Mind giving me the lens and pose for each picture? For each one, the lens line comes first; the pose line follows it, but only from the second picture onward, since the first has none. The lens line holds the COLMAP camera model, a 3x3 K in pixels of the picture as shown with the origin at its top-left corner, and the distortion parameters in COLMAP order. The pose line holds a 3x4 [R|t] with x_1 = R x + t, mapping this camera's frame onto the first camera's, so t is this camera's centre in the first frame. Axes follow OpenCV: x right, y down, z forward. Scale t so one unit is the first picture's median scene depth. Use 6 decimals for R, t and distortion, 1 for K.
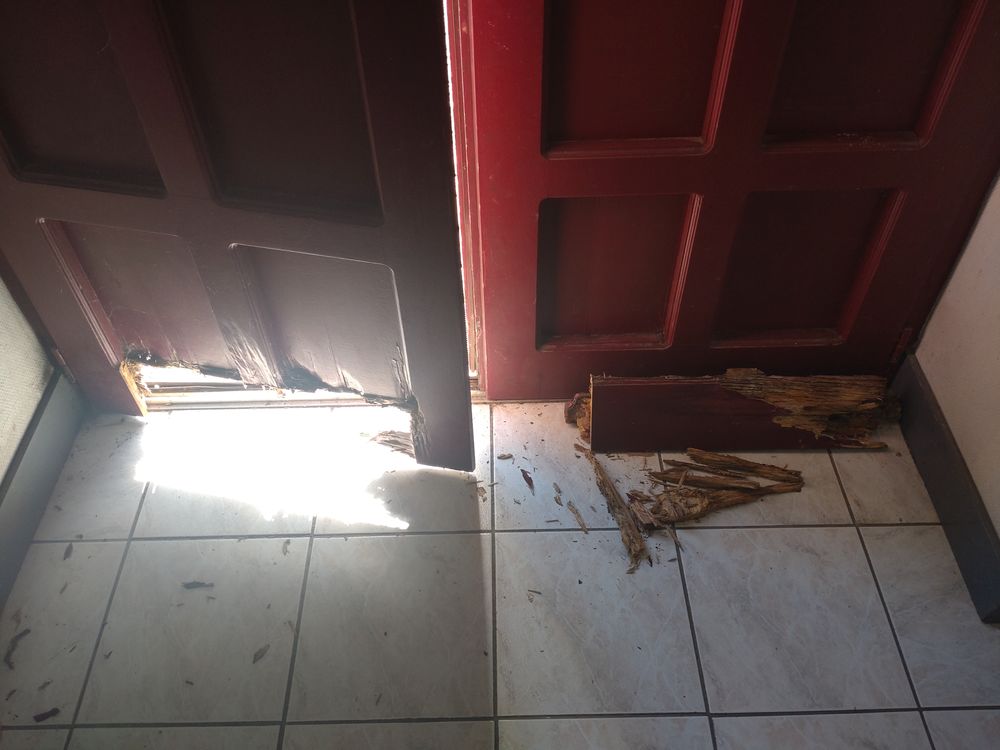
lens RADIAL K [[814.5, 0, 494.6], [0, 814.5, 368.9], [0, 0, 1]] dist [0.088060, -0.163087]
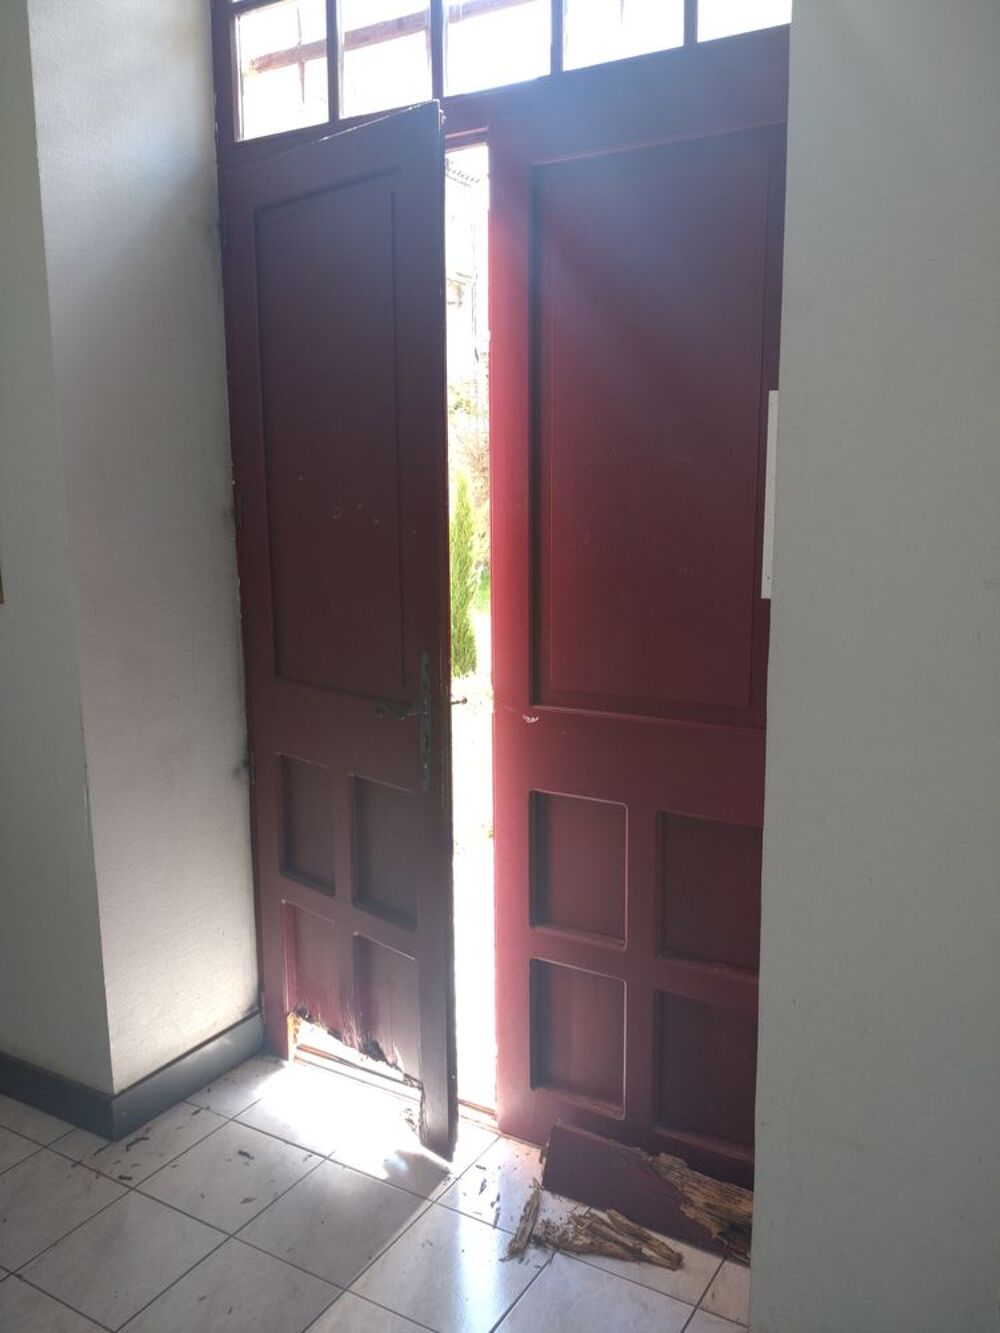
lens RADIAL K [[1085.7, 0, 505.6], [0, 1085.7, 663.1], [0, 0, 1]] dist [0.088060, -0.163087]
pose [[0.849297, 0.098537, -0.518638, 0.885243], [-0.393385, 0.773286, -0.497270, 0.348860], [0.352056, 0.626354, 0.695512, -0.685070]]
